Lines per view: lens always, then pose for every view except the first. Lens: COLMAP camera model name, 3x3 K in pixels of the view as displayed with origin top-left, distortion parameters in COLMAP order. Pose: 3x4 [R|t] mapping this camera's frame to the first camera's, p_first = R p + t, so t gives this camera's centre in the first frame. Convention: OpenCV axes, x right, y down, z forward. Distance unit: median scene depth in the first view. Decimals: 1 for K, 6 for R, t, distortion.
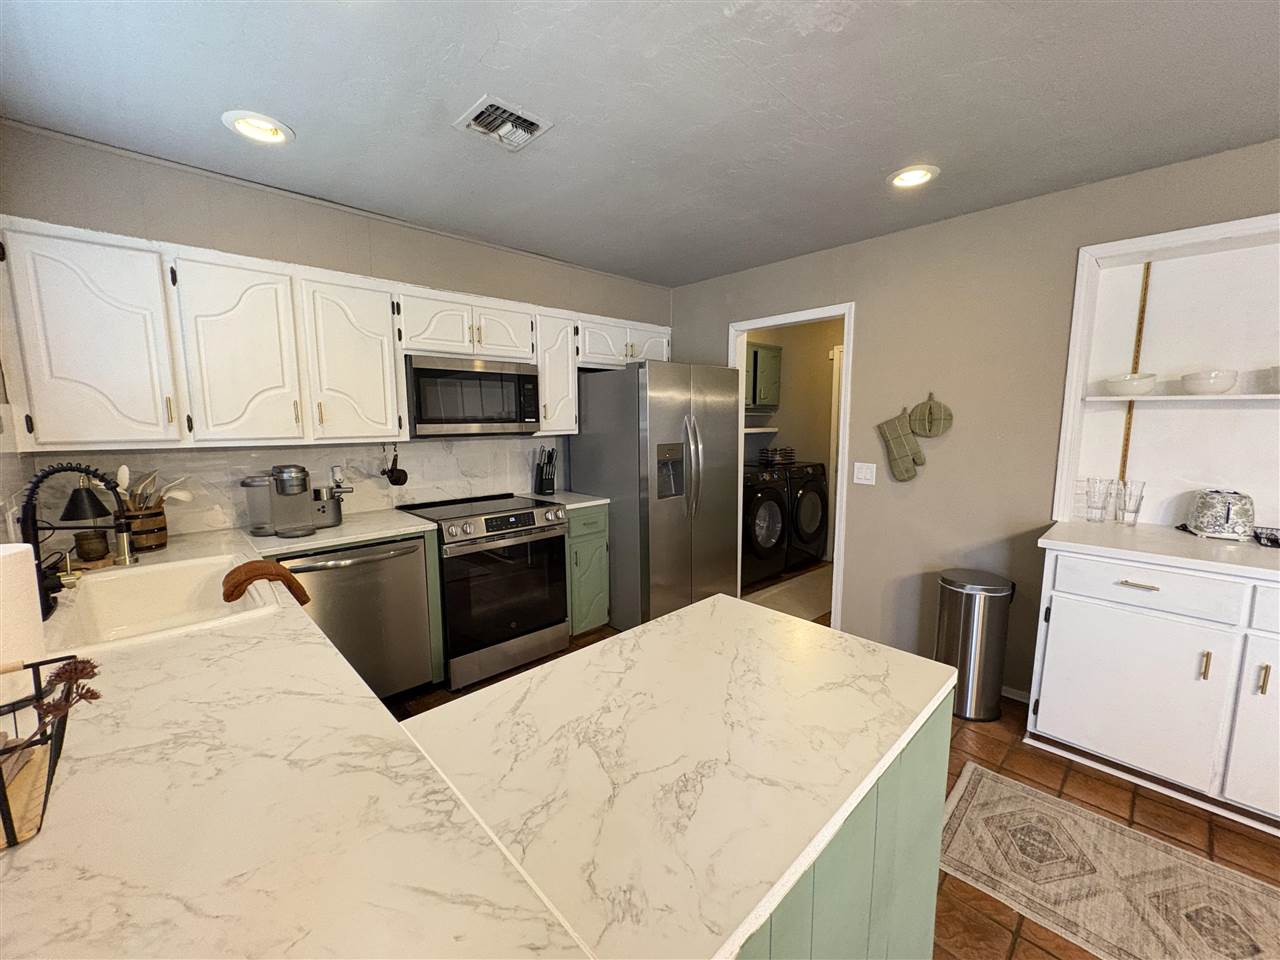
lens RADIAL K [[505.8, 0, 639.4], [0, 505.8, 478.1], [0, 0, 1]] dist [0.004436, -0.000094]
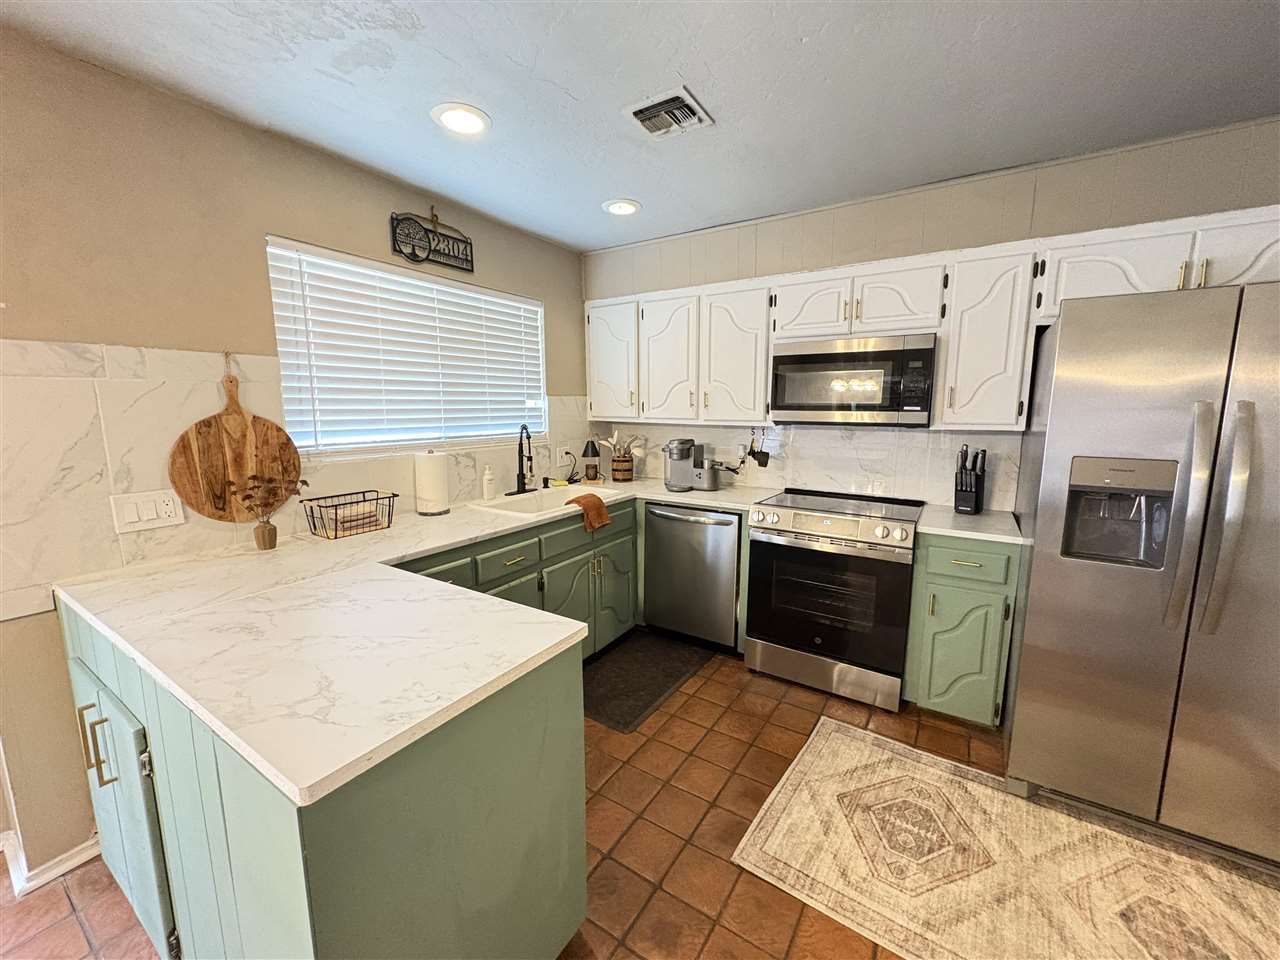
lens RADIAL K [[505.8, 0, 642.0], [0, 505.8, 478.8], [0, 0, 1]] dist [0.004436, -0.000094]
pose [[0.234906, 0.147031, -0.960833, 0.525788], [-0.121757, 0.985159, 0.120986, -0.061354], [0.964362, 0.088568, 0.249322, 0.495106]]
